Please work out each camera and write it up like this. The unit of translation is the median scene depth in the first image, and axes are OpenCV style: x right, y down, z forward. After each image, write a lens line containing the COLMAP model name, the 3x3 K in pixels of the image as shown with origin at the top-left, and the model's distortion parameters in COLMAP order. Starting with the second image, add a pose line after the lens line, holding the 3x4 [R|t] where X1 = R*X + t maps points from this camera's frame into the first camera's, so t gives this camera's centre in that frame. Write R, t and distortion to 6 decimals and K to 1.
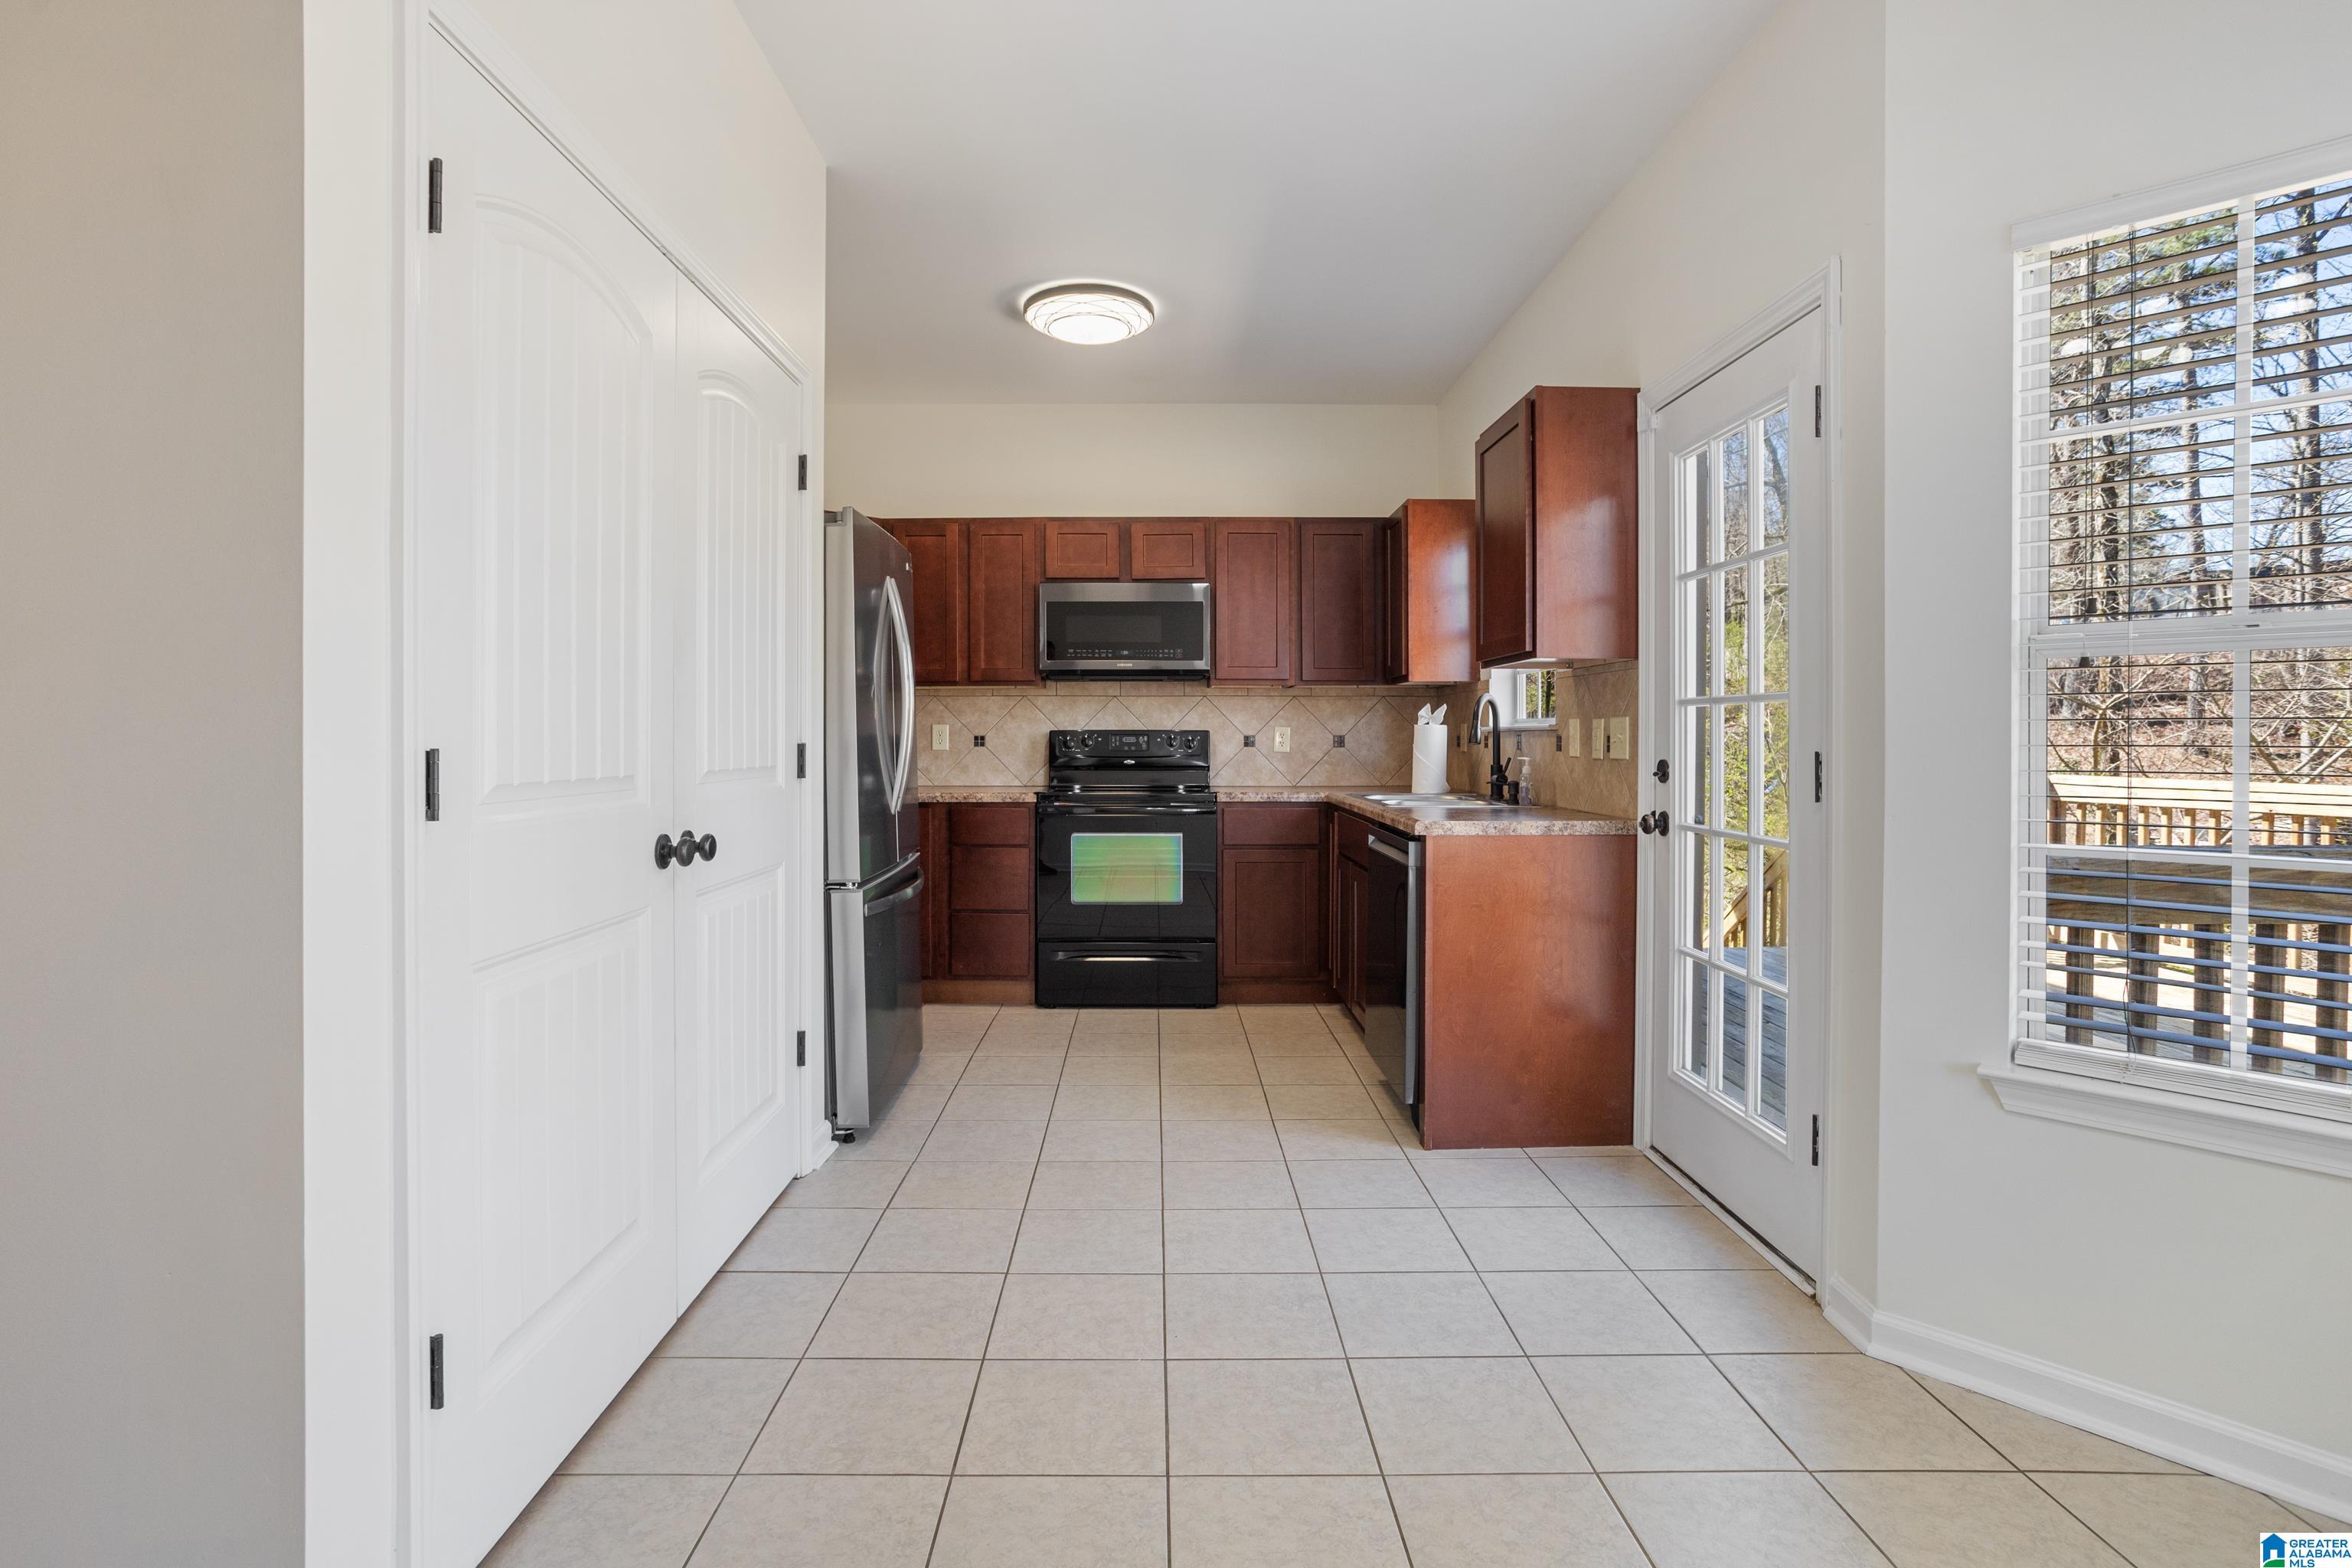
lens RADIAL K [[1159.9, 0, 1170.8], [0, 1159.9, 742.3], [0, 0, 1]] dist [-0.037228, 0.015758]
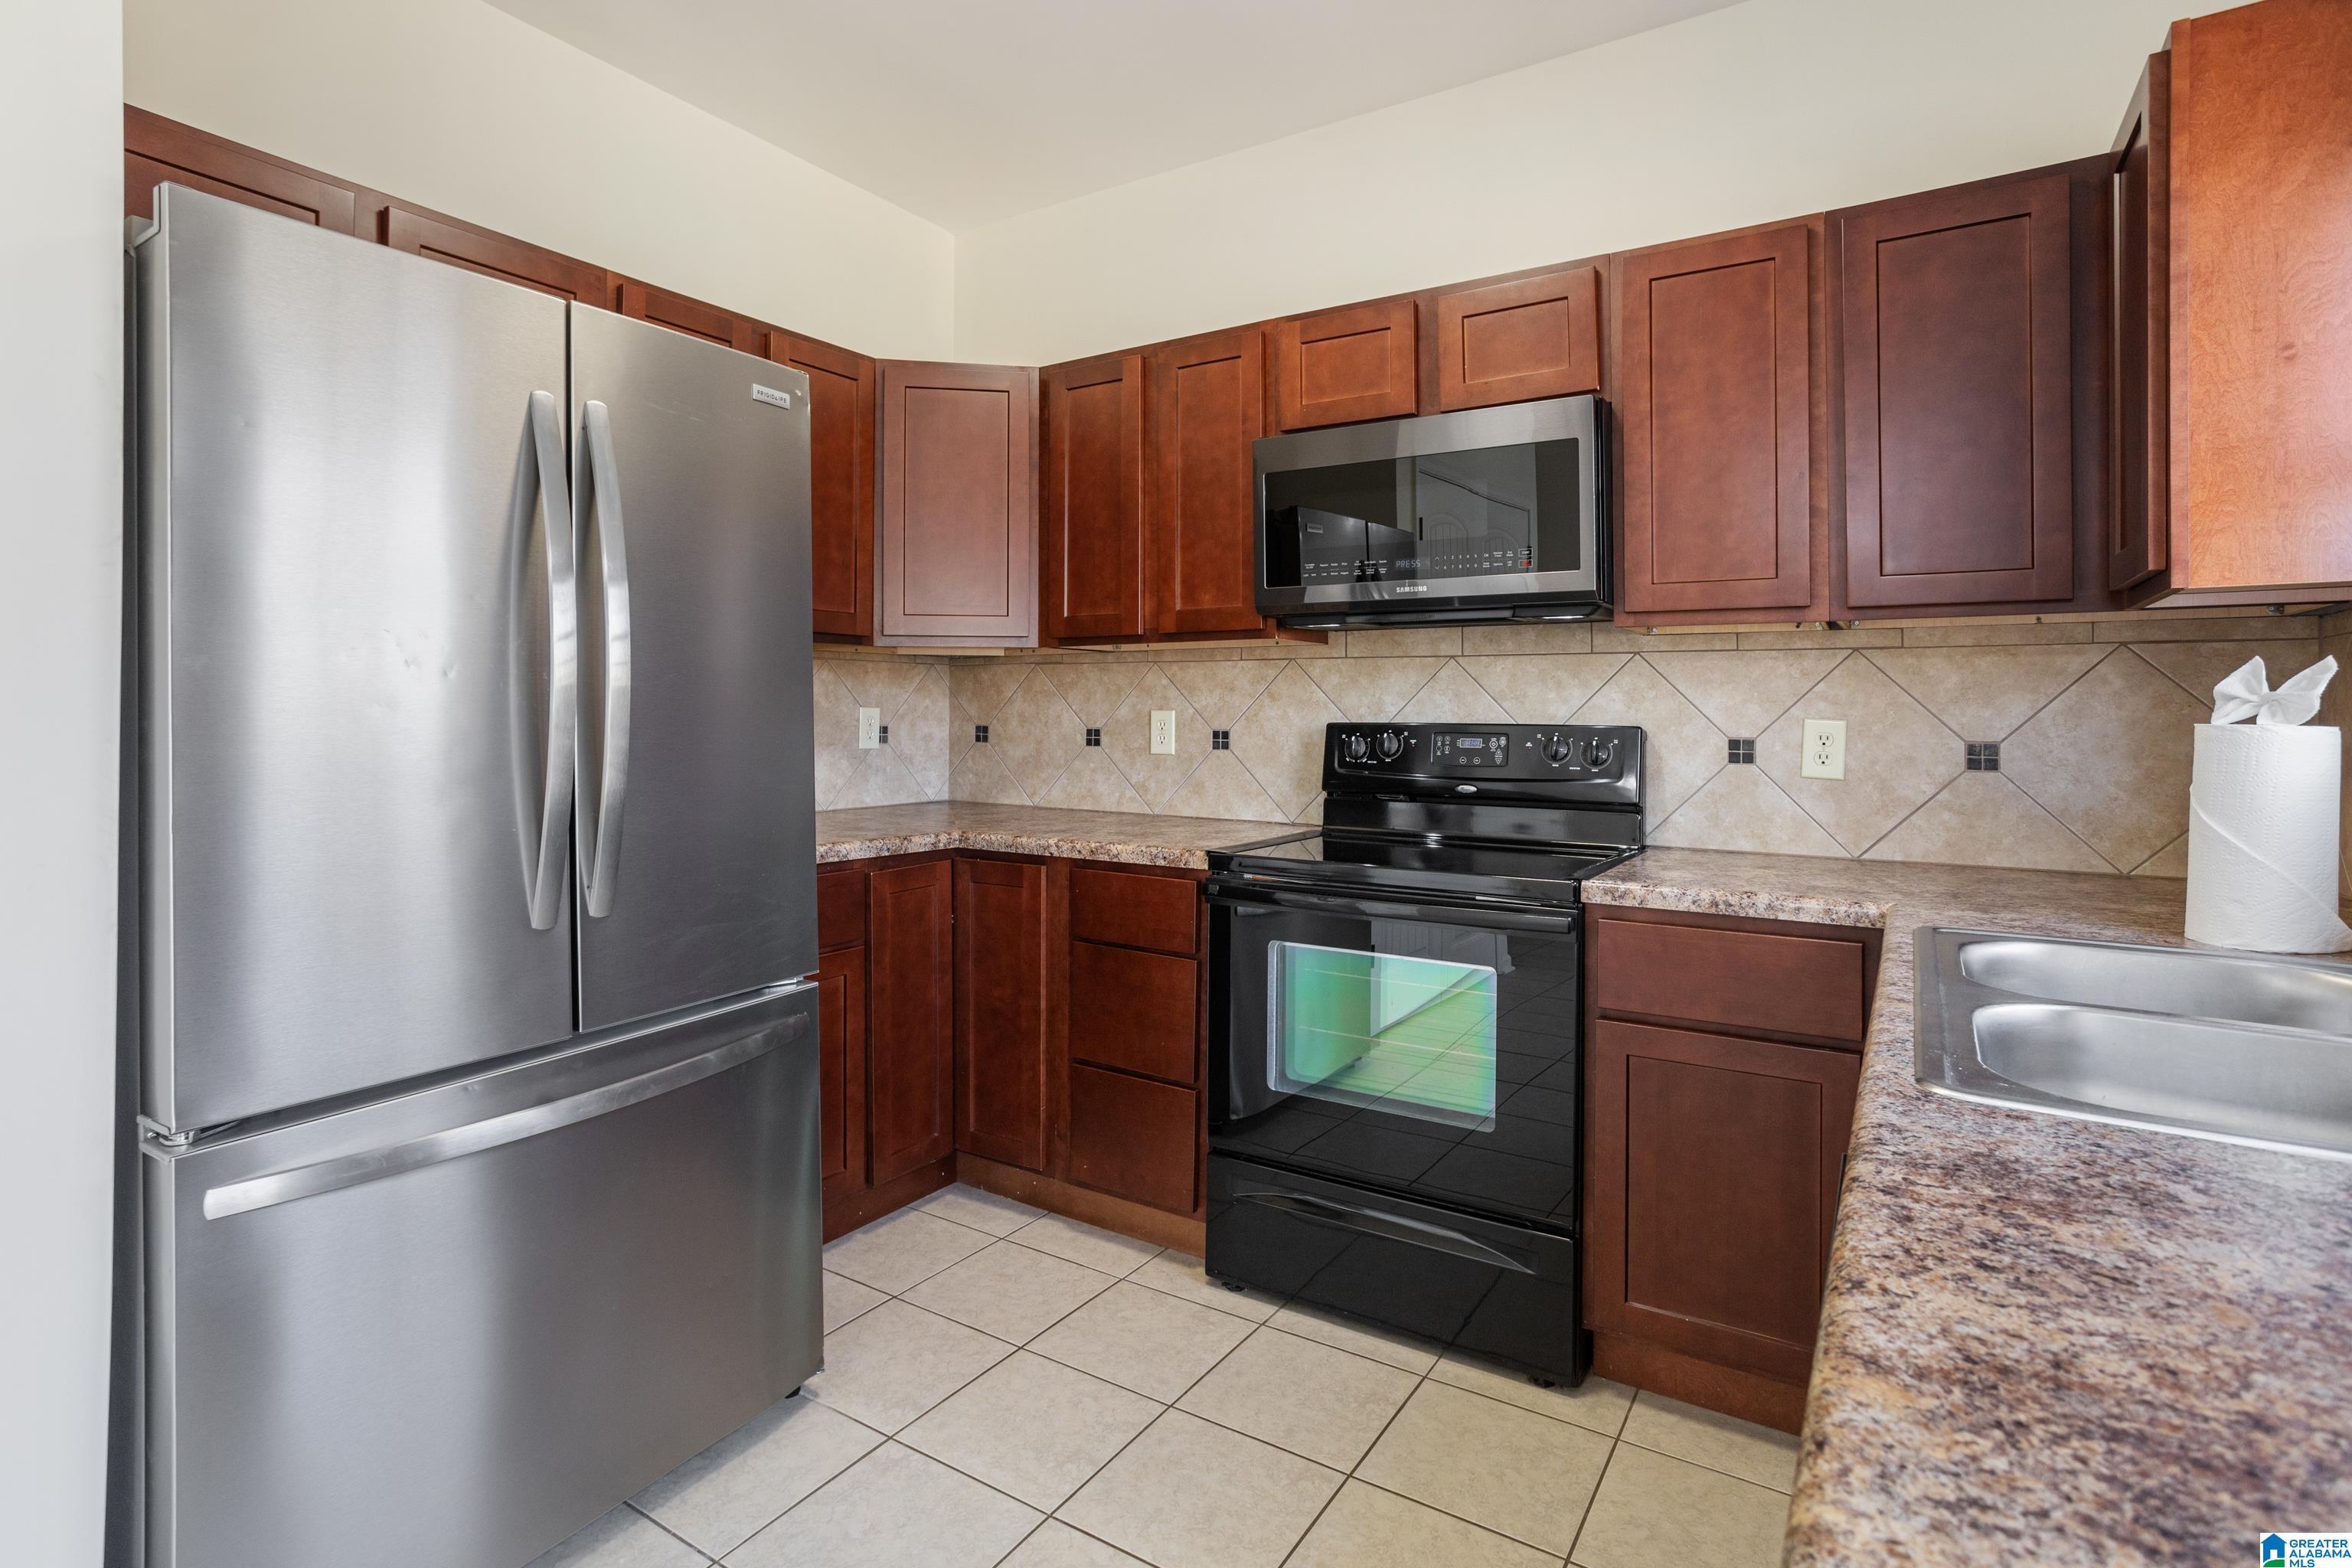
lens RADIAL K [[1159.9, 0, 1162.4], [0, 1159.9, 702.4], [0, 0, 1]] dist [-0.037228, 0.015758]
pose [[0.831094, 0.000808, -0.556132, 0.146166], [-0.006456, 0.999946, -0.008195, -0.016659], [0.556095, 0.010401, 0.831054, 0.573993]]
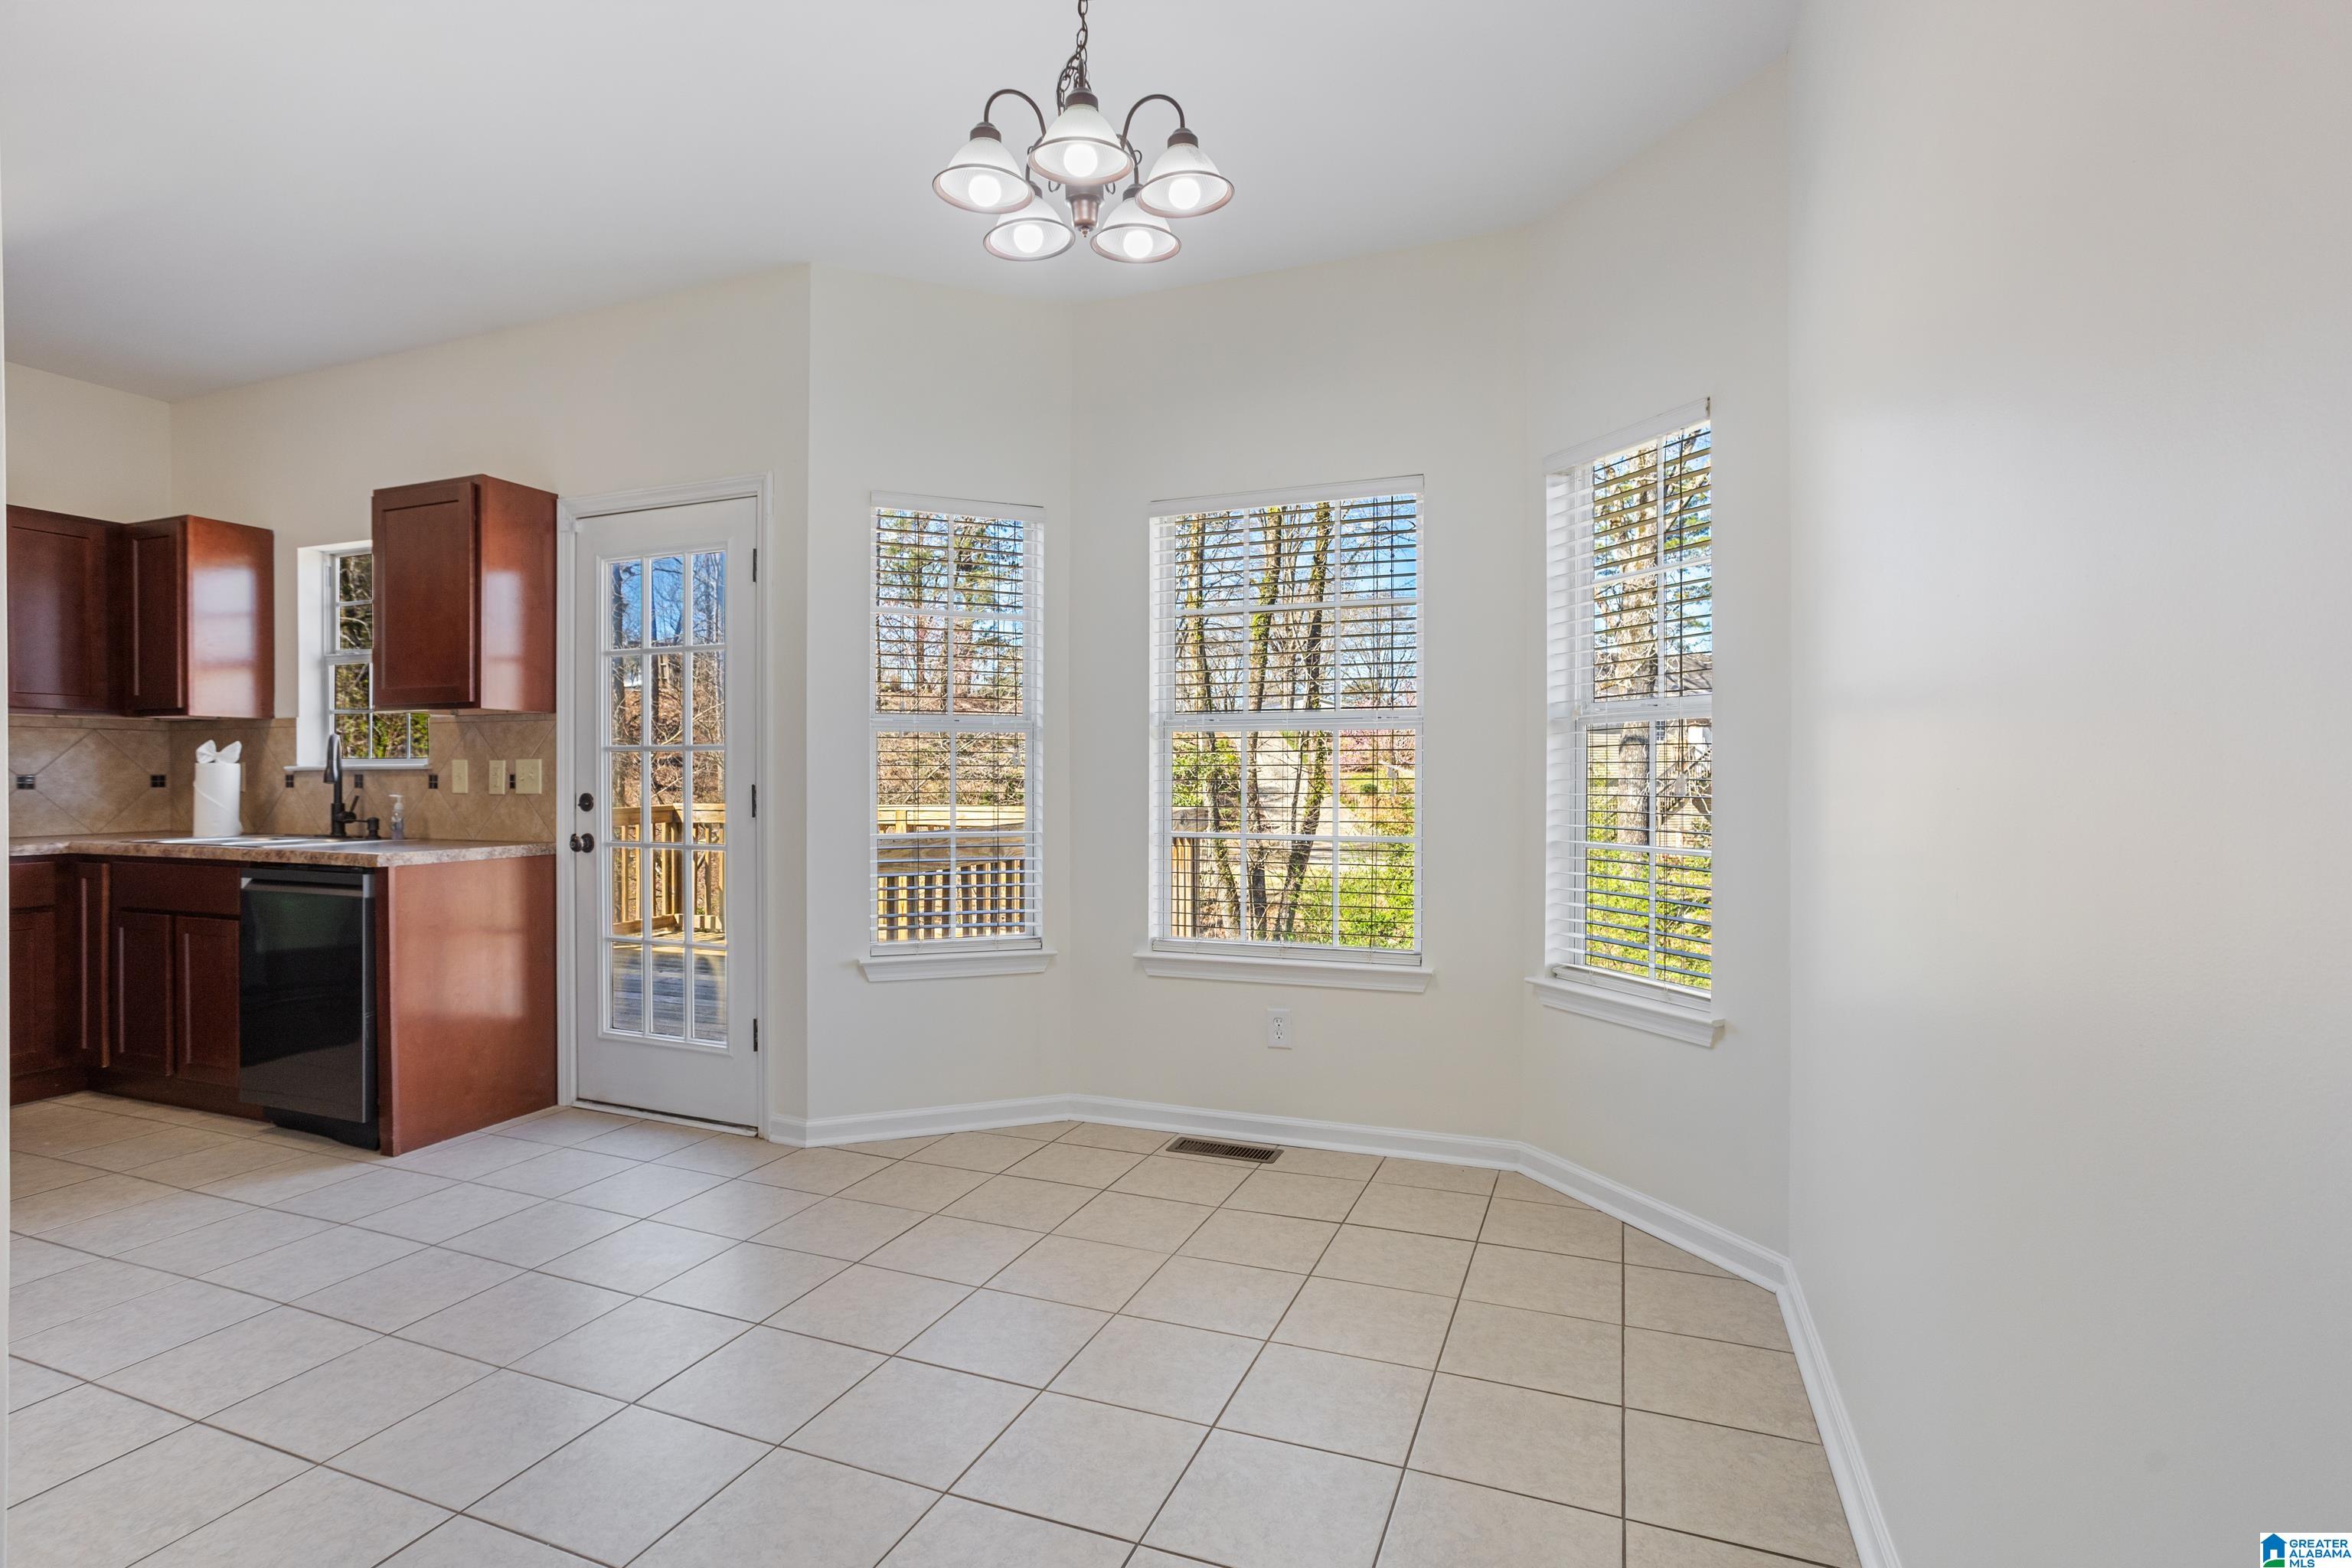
lens RADIAL K [[1159.9, 0, 1170.5], [0, 1159.9, 777.3], [0, 0, 1]] dist [-0.037228, 0.015758]
pose [[0.376878, -0.005192, 0.926248, -0.331772], [0.007087, 0.999971, 0.002722, -0.000730], [-0.926236, 0.005538, 0.376904, -0.055112]]
